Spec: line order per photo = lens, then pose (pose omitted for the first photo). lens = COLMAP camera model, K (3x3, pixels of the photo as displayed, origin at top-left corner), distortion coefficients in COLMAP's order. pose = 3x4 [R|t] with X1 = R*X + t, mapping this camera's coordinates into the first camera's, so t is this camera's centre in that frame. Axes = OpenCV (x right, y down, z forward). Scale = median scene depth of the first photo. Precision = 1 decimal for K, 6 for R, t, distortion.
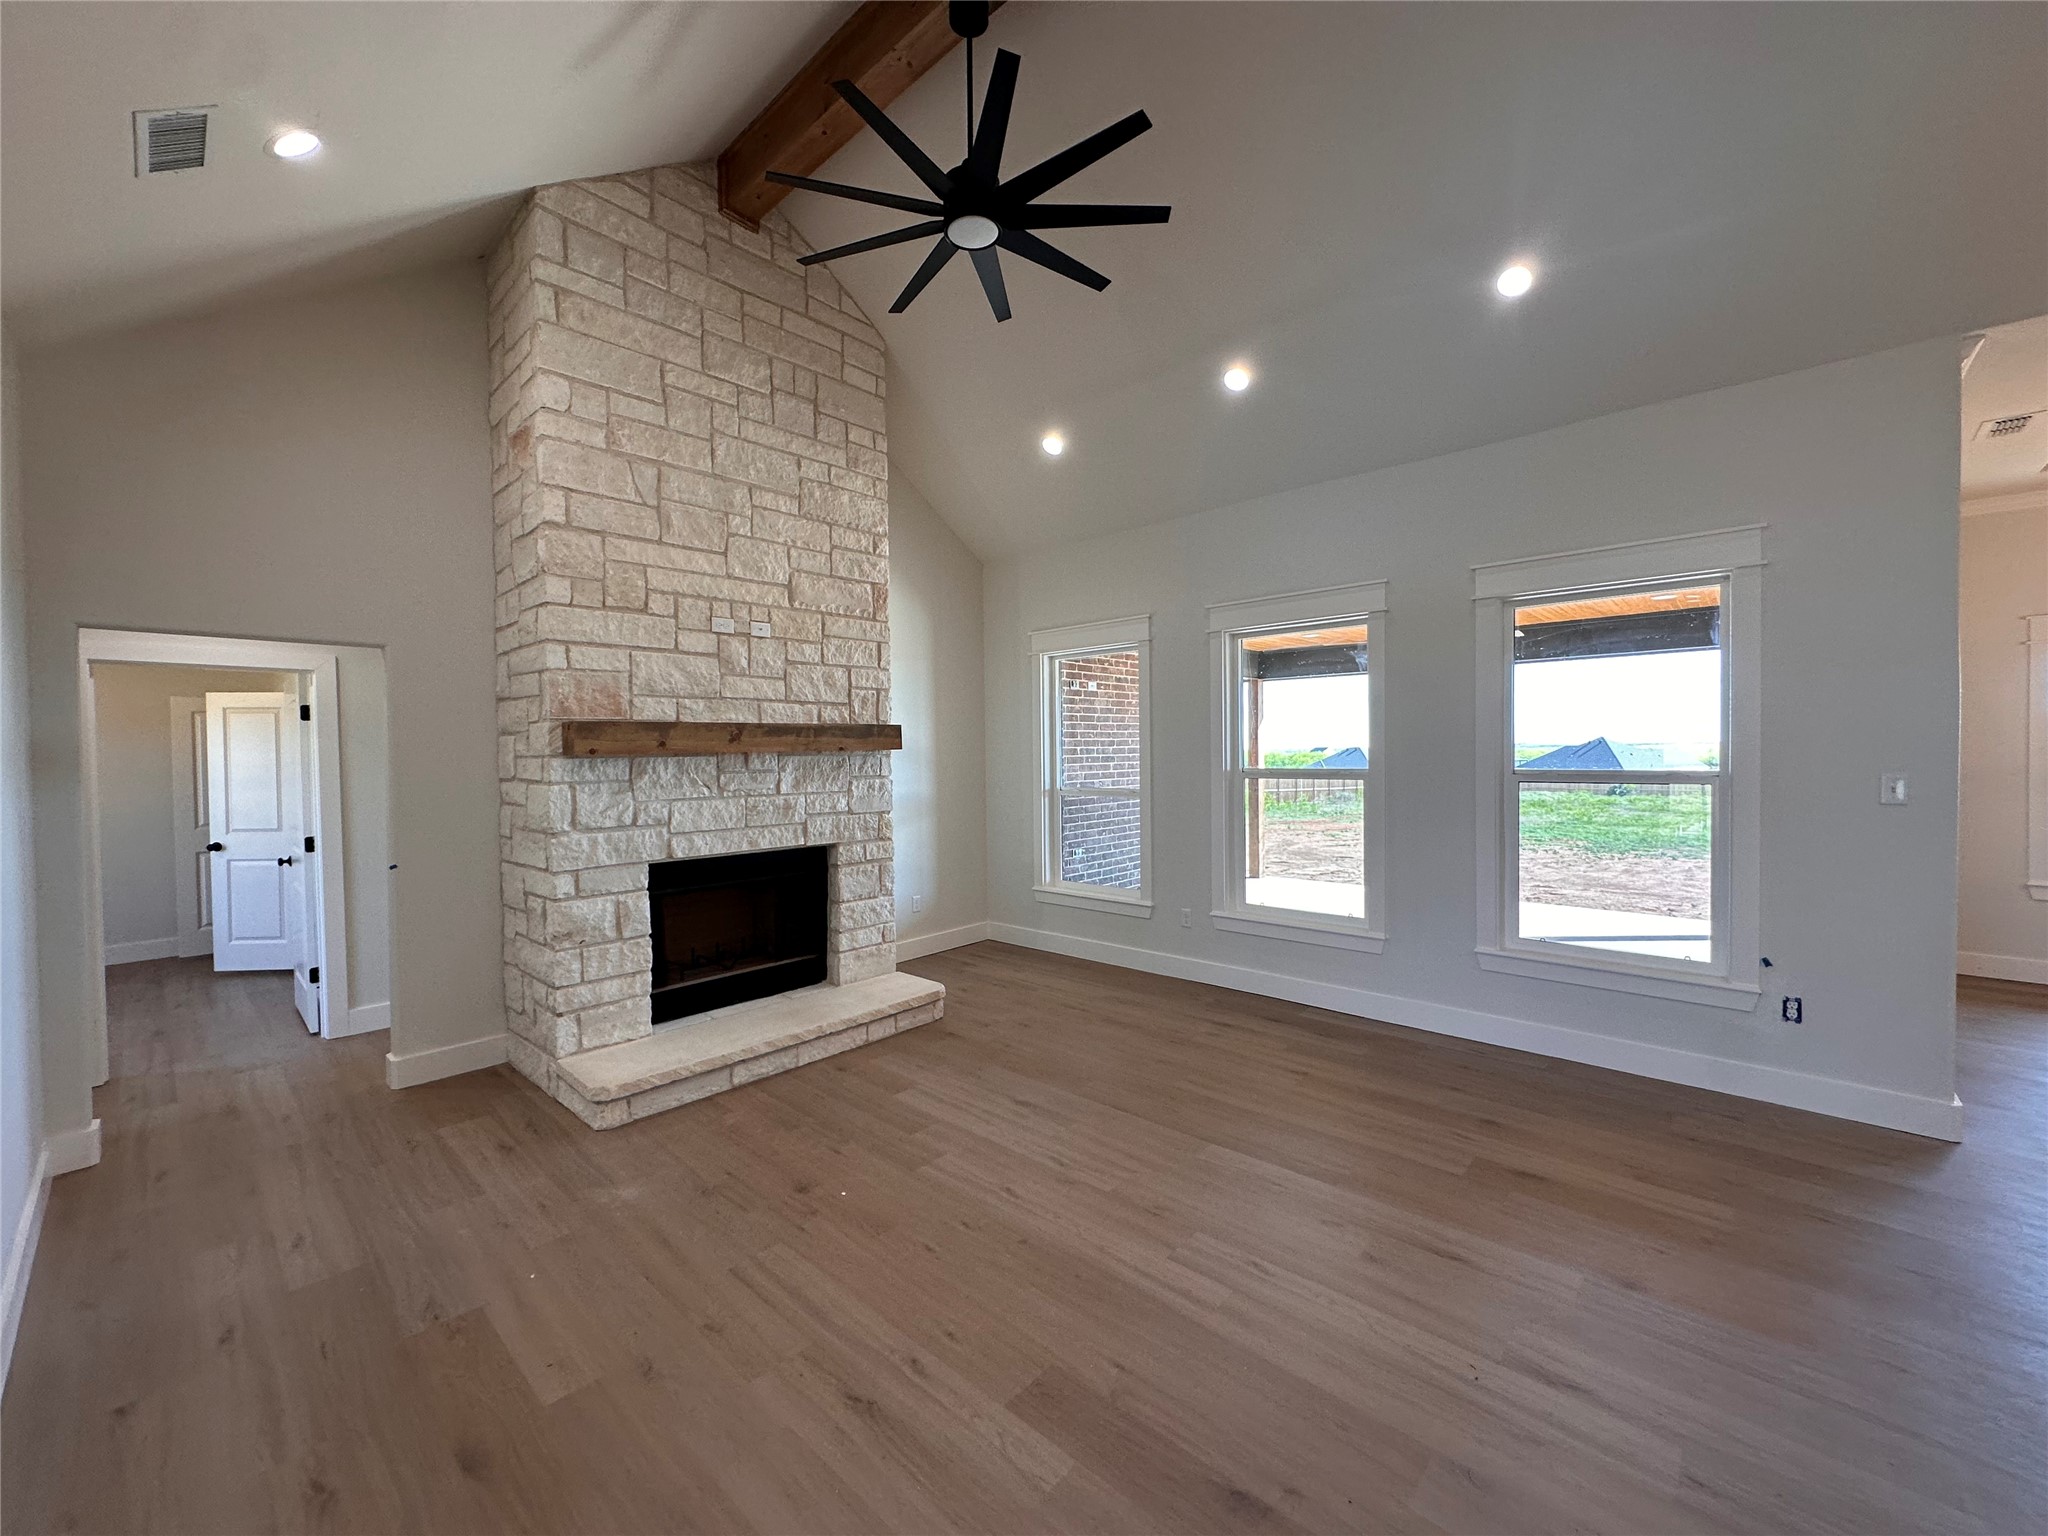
lens RADIAL K [[813.6, 0, 1023.8], [0, 813.6, 763.5], [0, 0, 1]] dist [-0.004344, 0.001426]
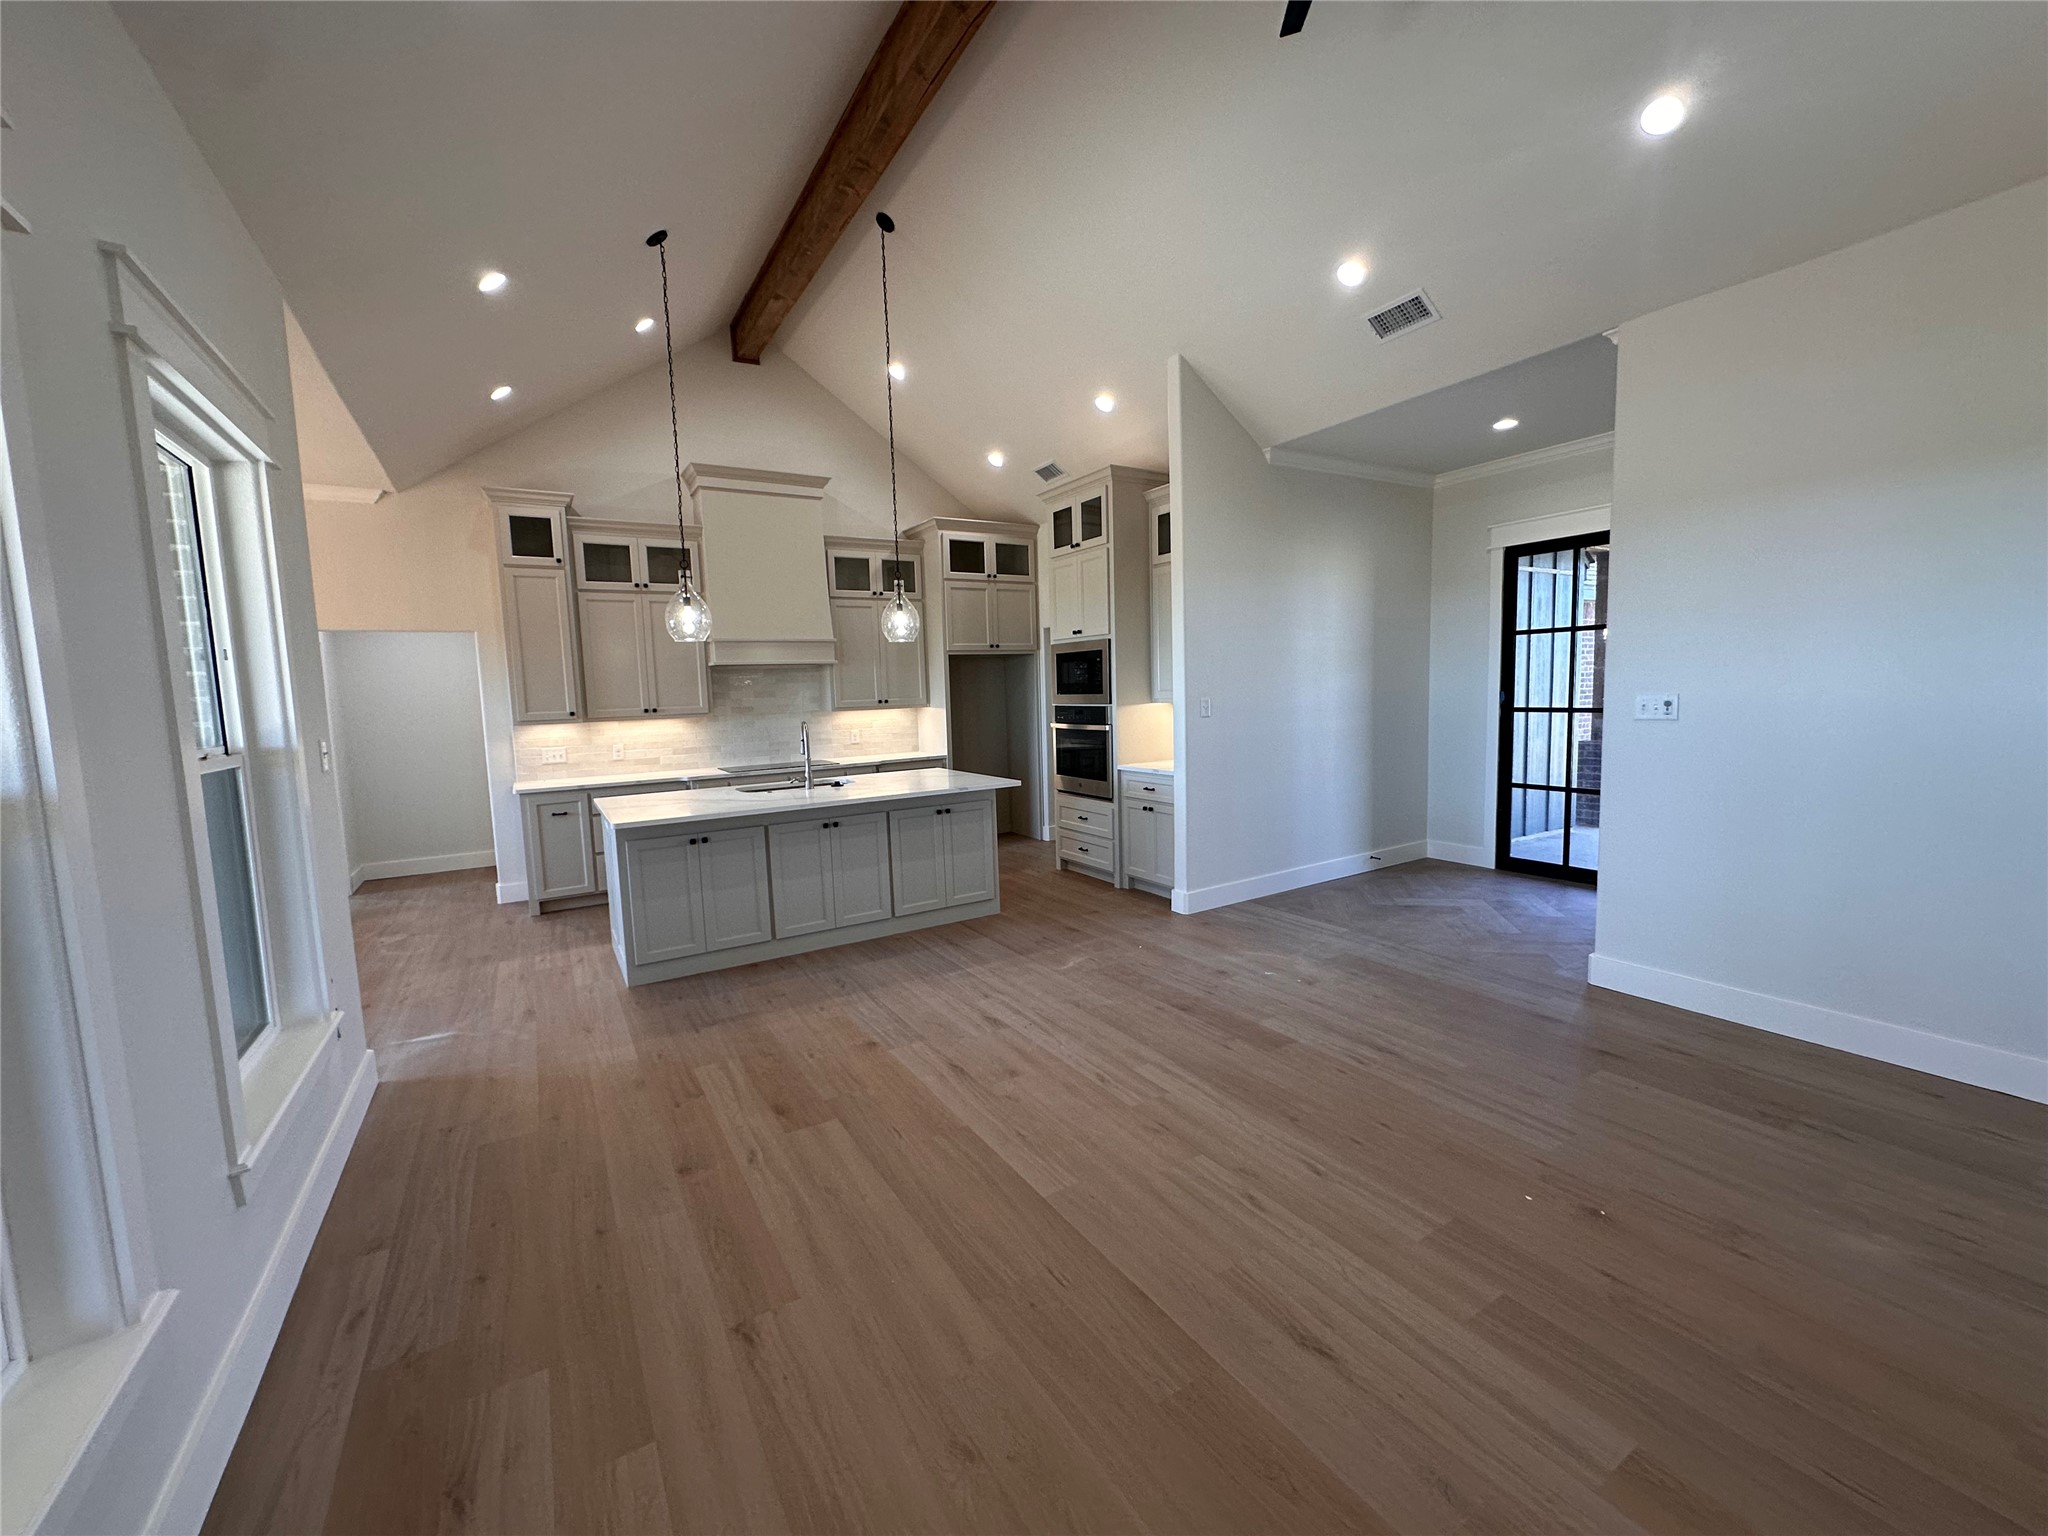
lens RADIAL K [[813.6, 0, 1025.5], [0, 813.6, 767.3], [0, 0, 1]] dist [-0.004344, 0.001426]
pose [[-0.962492, 0.017921, 0.270716, 0.027627], [0.049507, 0.992665, 0.110301, -0.014537], [-0.266754, 0.119566, -0.956319, 1.314723]]
